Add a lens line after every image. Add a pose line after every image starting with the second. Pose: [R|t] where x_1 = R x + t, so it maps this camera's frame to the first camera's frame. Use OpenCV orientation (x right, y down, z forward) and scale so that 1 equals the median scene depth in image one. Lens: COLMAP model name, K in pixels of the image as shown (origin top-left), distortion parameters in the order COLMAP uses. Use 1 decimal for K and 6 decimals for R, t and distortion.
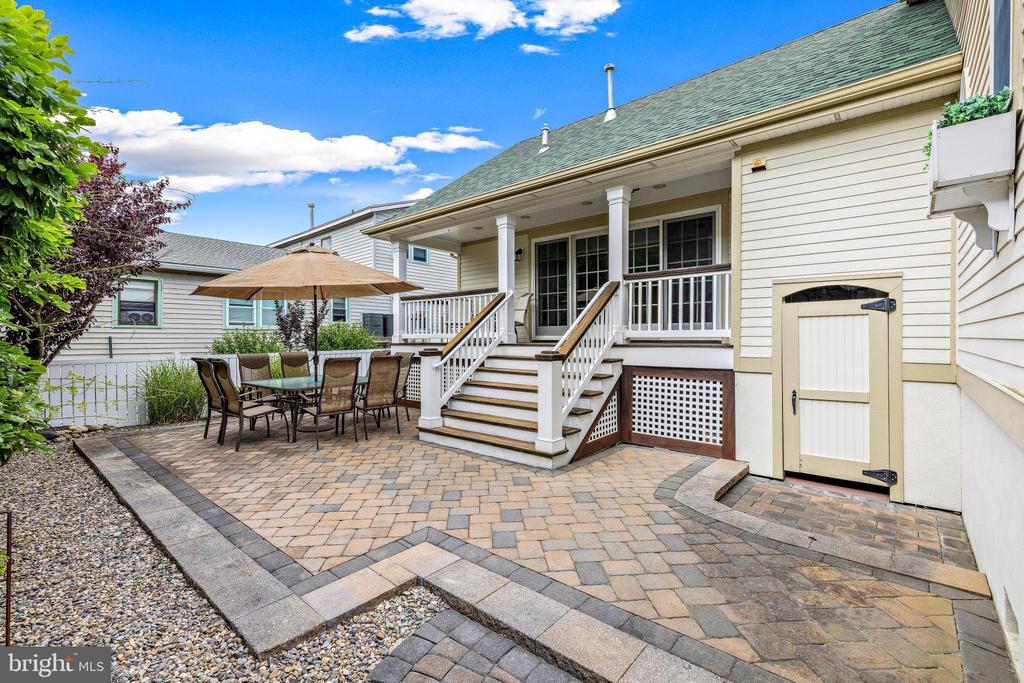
lens RADIAL K [[455.9, 0, 512.0], [0, 455.9, 341.5], [0, 0, 1]] dist [-0.001249, 0.000035]
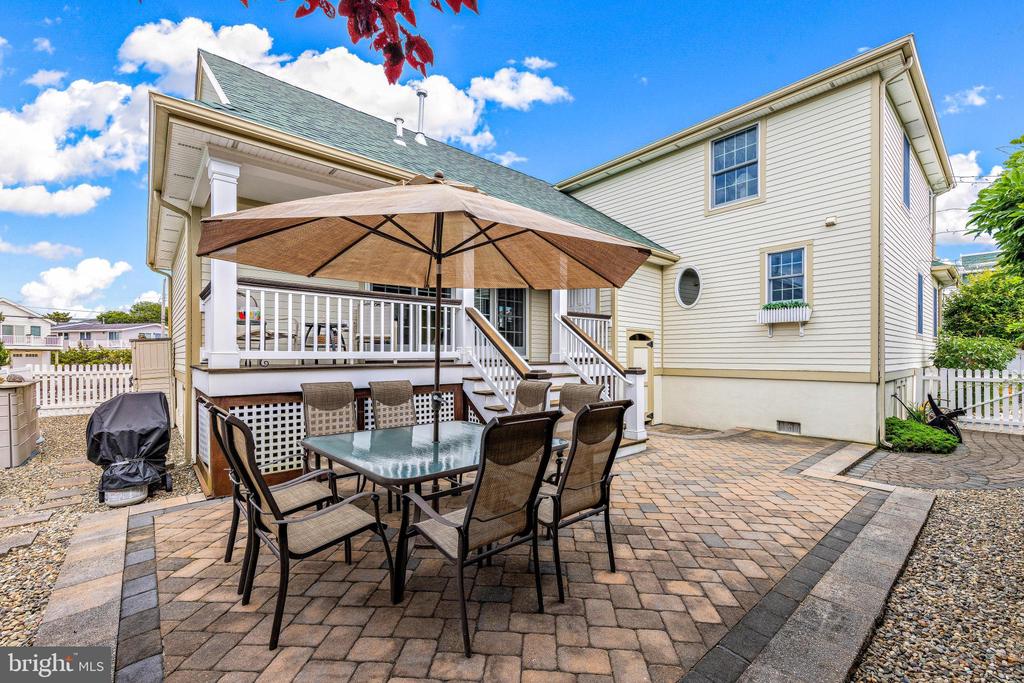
lens RADIAL K [[444.8, 0, 516.1], [0, 444.8, 361.0], [0, 0, 1]] dist [0.001011, -0.000128]
pose [[0.116169, 0.000546, 0.993229, -1.152626], [0.008725, 0.999961, -0.001570, 0.003275], [-0.993191, 0.008848, 0.116159, 1.081936]]
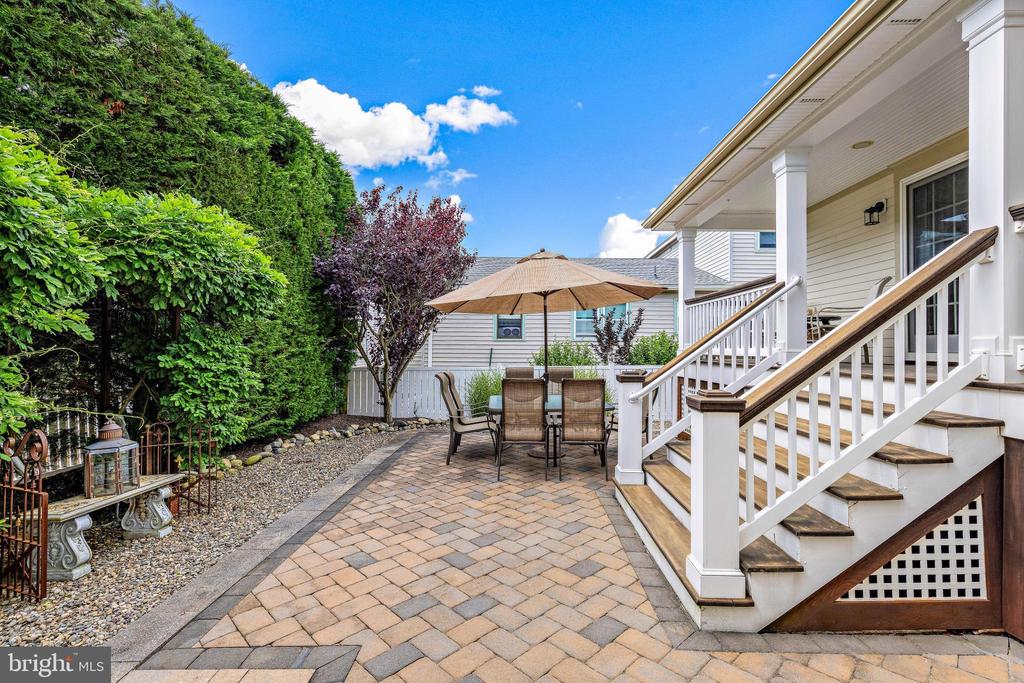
lens RADIAL K [[473.3, 0, 518.8], [0, 473.3, 344.7], [0, 0, 1]] dist [0.007398, 0.000295]
pose [[0.650459, 0.002802, -0.759537, 0.308111], [-0.014584, 0.999855, -0.008801, -0.019869], [0.759402, 0.016802, 0.650405, 0.445405]]
